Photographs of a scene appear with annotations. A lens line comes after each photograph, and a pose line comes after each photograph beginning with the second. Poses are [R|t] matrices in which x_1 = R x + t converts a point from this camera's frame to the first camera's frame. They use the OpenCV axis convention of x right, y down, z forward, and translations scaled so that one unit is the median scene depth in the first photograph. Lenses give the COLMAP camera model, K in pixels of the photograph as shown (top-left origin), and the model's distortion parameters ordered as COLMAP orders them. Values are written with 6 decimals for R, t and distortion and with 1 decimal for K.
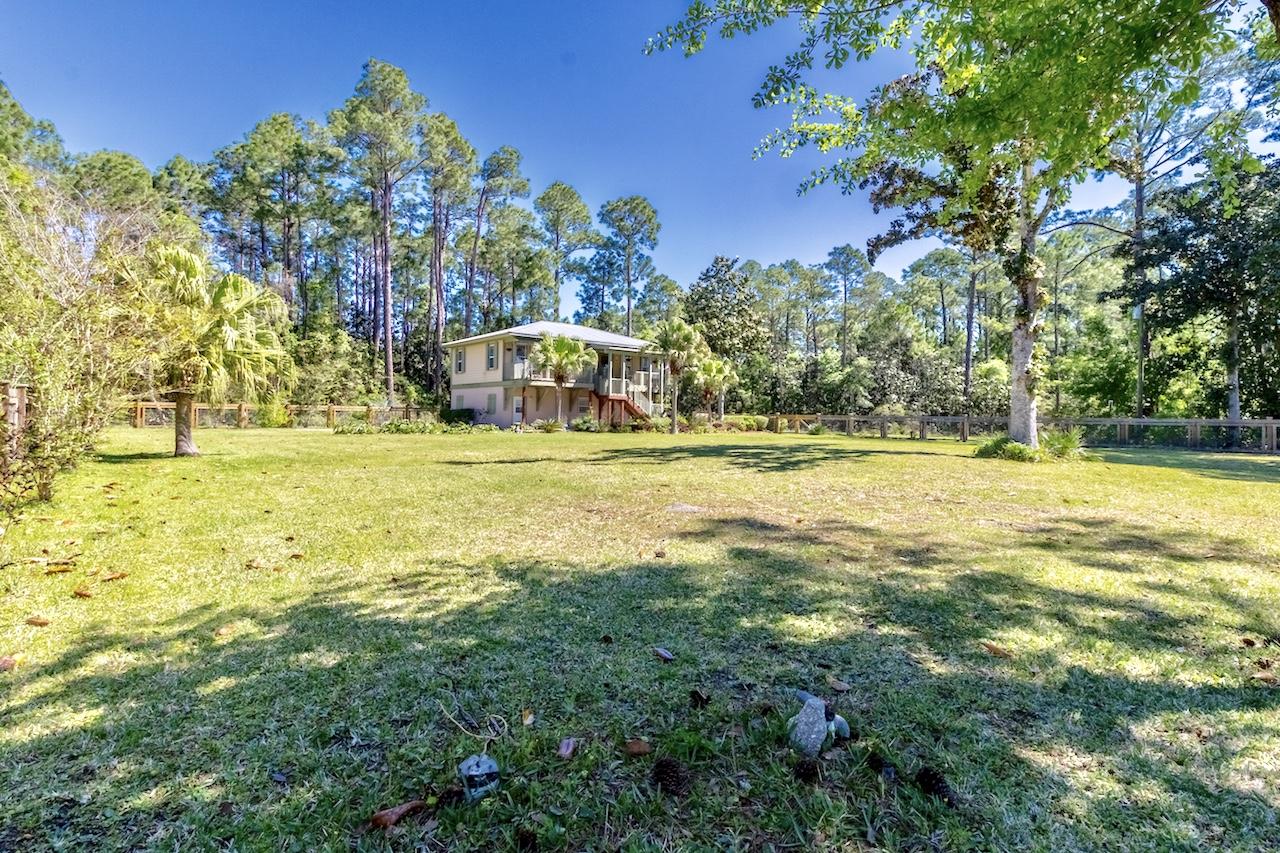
lens RADIAL K [[656.3, 0, 640.0], [0, 656.3, 426.5], [0, 0, 1]] dist [-0.000013, -0.000005]
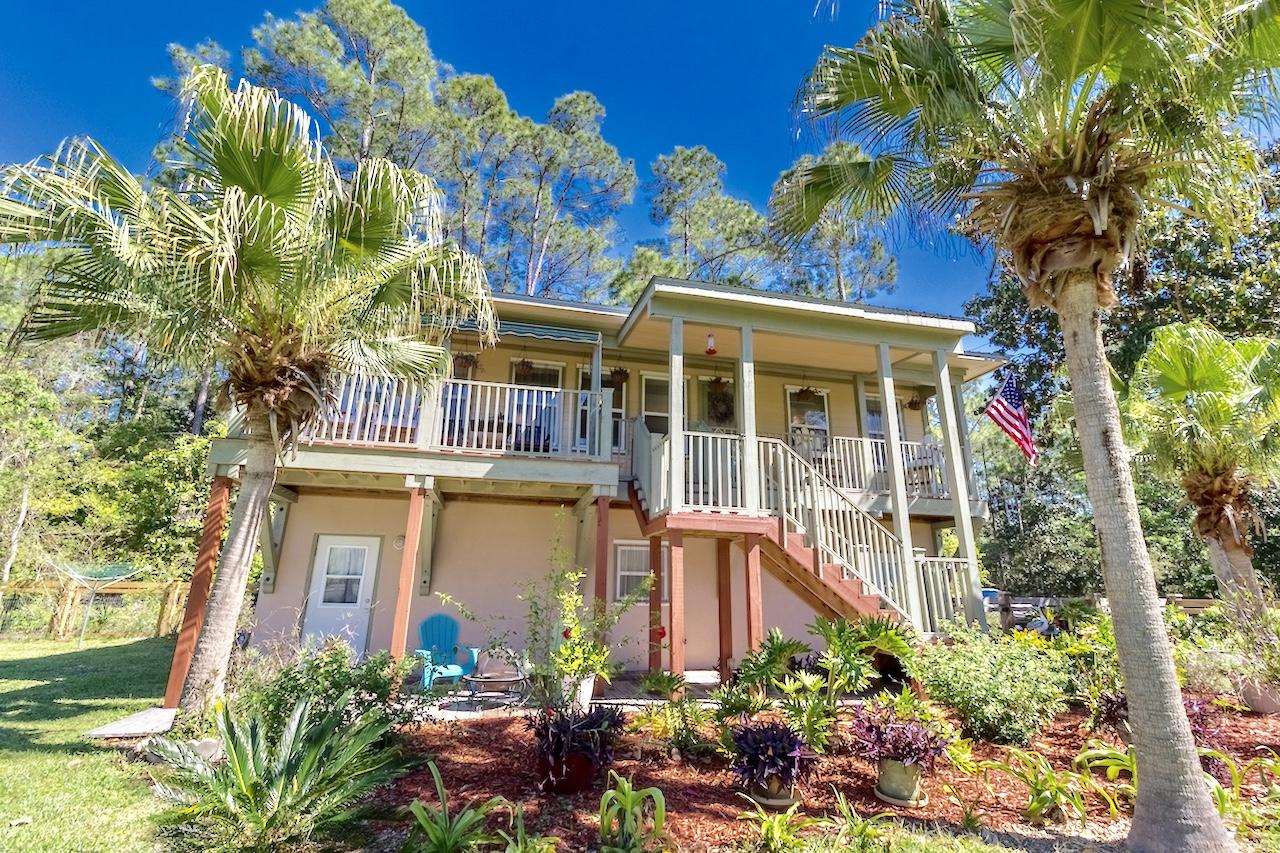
lens RADIAL K [[581.6, 0, 643.3], [0, 581.6, 408.8], [0, 0, 1]] dist [-0.000329, 0.000595]
pose [[0.905759, -0.126792, -0.404381, 0.016324], [-0.004522, 0.951250, -0.308388, -0.024216], [0.423768, 0.281153, 0.861030, 0.827456]]
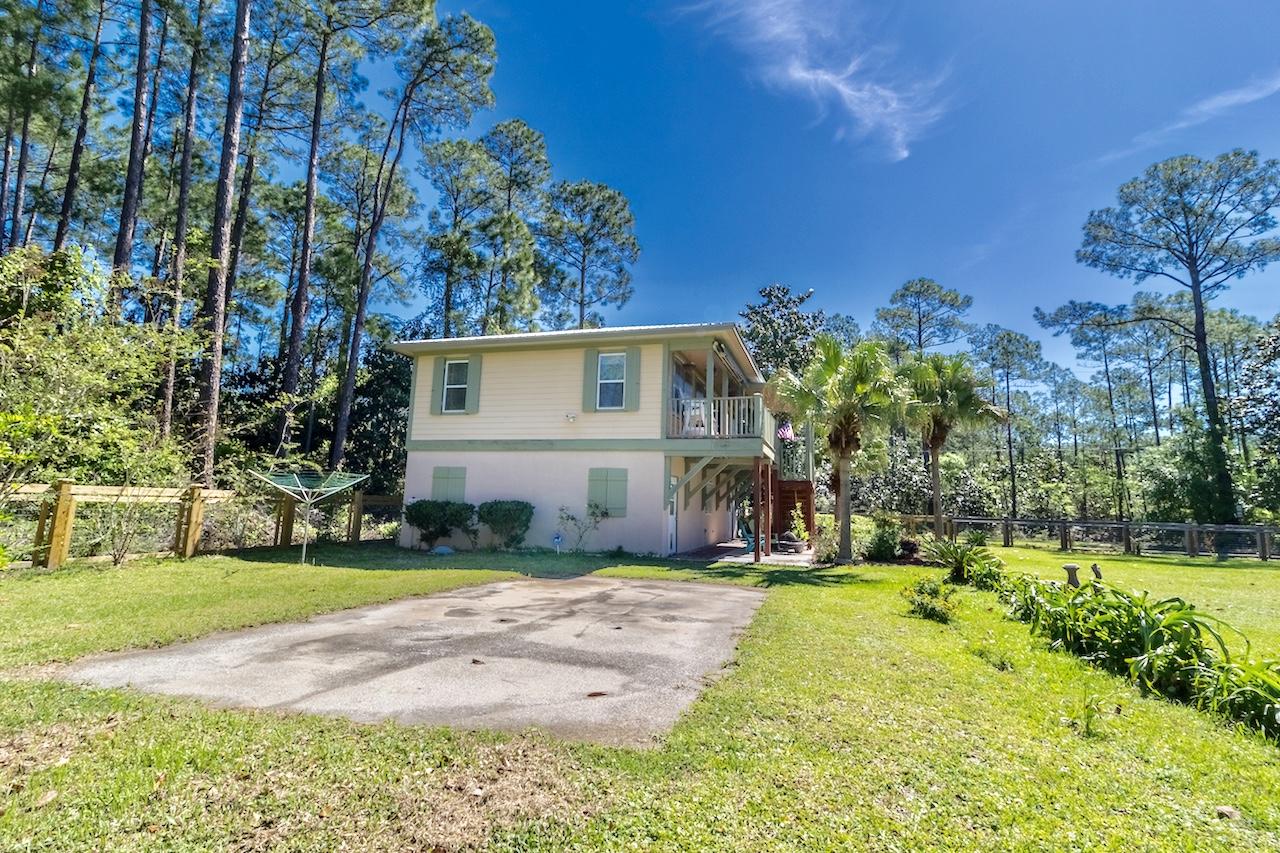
lens RADIAL K [[613.2, 0, 640.7], [0, 613.2, 395.3], [0, 0, 1]] dist [0.000081, 0.000161]
pose [[0.832292, 0.116352, 0.541989, -0.420499], [-0.019902, 0.983366, -0.180543, -0.027140], [-0.553980, 0.139478, 0.820763, 0.670452]]
